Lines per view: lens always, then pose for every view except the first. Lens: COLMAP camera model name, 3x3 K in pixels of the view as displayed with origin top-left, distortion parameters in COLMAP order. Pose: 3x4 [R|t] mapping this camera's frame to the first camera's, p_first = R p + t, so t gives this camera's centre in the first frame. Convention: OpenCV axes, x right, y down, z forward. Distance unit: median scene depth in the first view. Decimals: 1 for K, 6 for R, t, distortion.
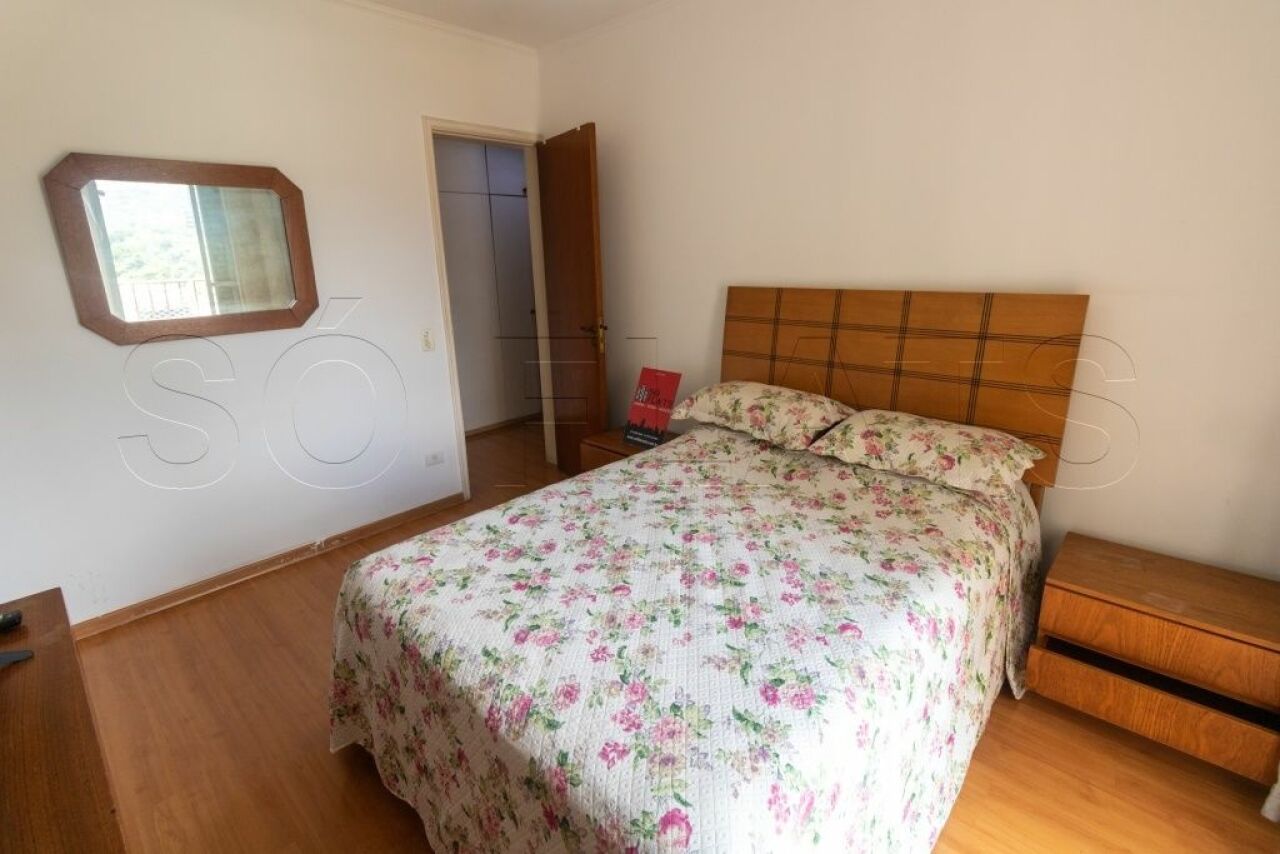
lens RADIAL K [[607.0, 0, 642.8], [0, 607.0, 416.0], [0, 0, 1]] dist [-0.002125, -0.000287]
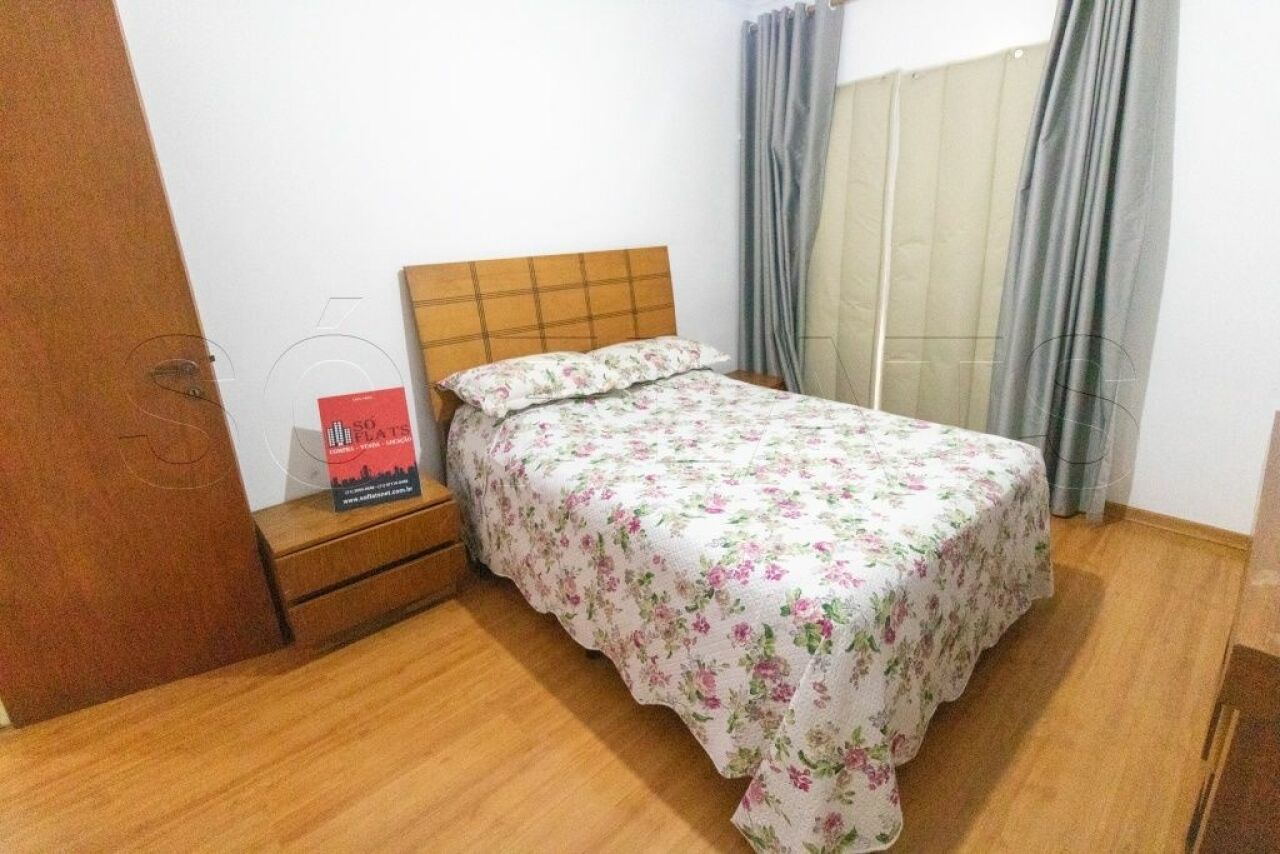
lens RADIAL K [[607.0, 0, 642.8], [0, 607.0, 416.0], [0, 0, 1]] dist [-0.002125, -0.000287]
pose [[0.050675, -0.276036, 0.959810, -1.035641], [0.304511, 0.919554, 0.248382, -0.203134], [-0.951160, 0.279686, 0.130655, 0.969446]]
